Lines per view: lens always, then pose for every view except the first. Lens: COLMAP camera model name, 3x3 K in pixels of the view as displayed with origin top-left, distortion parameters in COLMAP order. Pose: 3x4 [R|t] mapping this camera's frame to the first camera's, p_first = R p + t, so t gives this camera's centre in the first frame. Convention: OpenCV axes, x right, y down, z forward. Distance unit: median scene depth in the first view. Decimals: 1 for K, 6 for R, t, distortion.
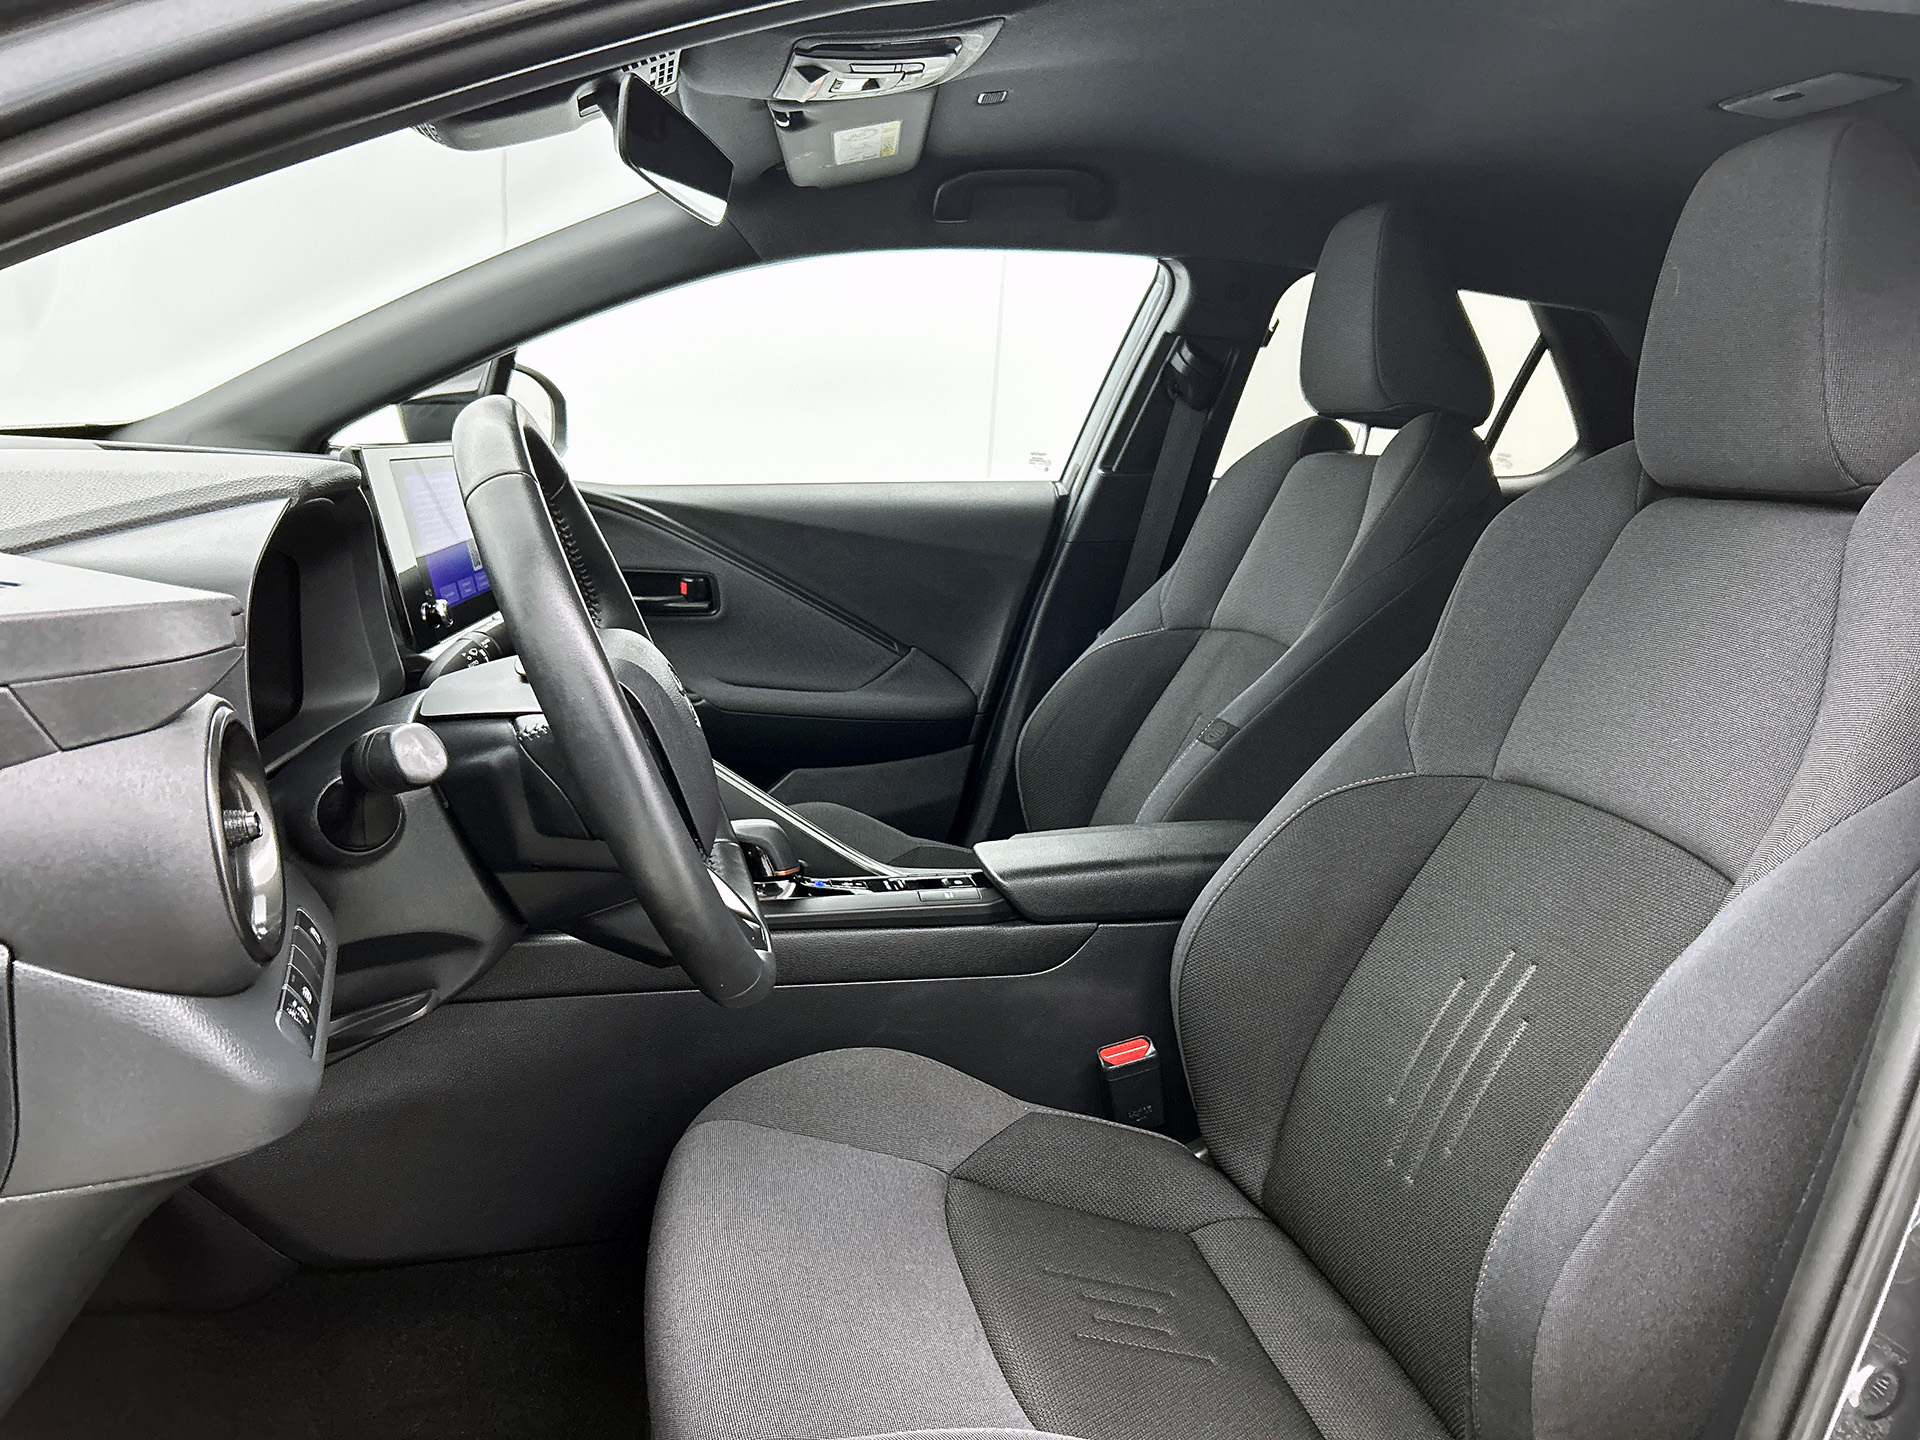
lens RADIAL K [[1479.0, 0, 957.9], [0, 1479.0, 731.1], [0, 0, 1]] dist [0.056221, -0.076851]
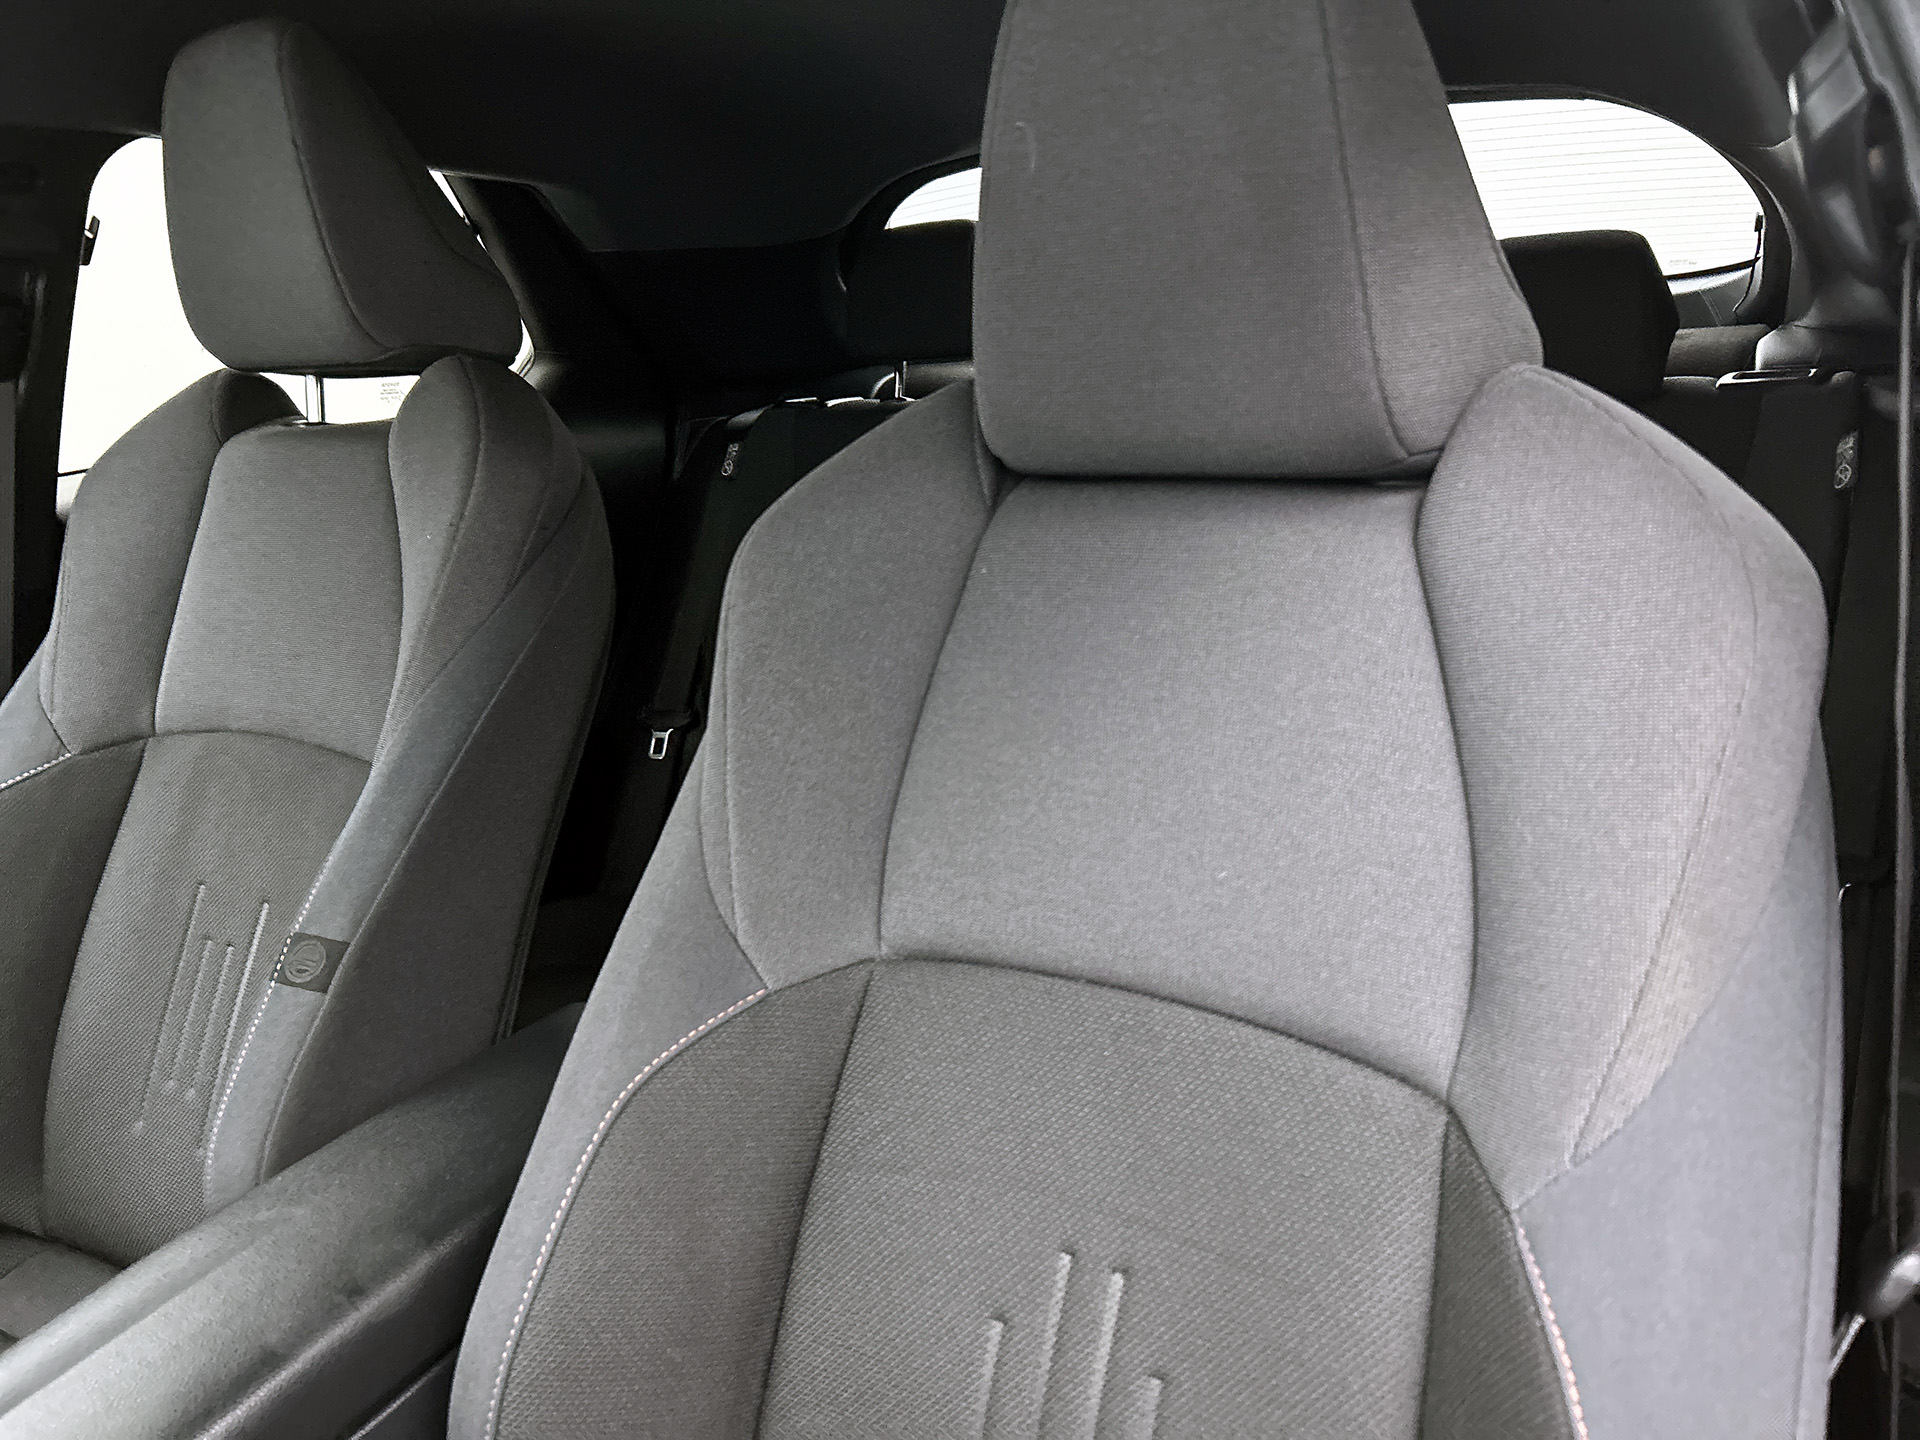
lens RADIAL K [[1479.0, 0, 957.9], [0, 1479.0, 731.1], [0, 0, 1]] dist [0.056221, -0.076851]
pose [[0.699651, -0.288902, 0.653471, -0.002029], [0.230987, 0.956950, 0.175761, -0.118262], [-0.676117, 0.027972, 0.736263, 0.366686]]
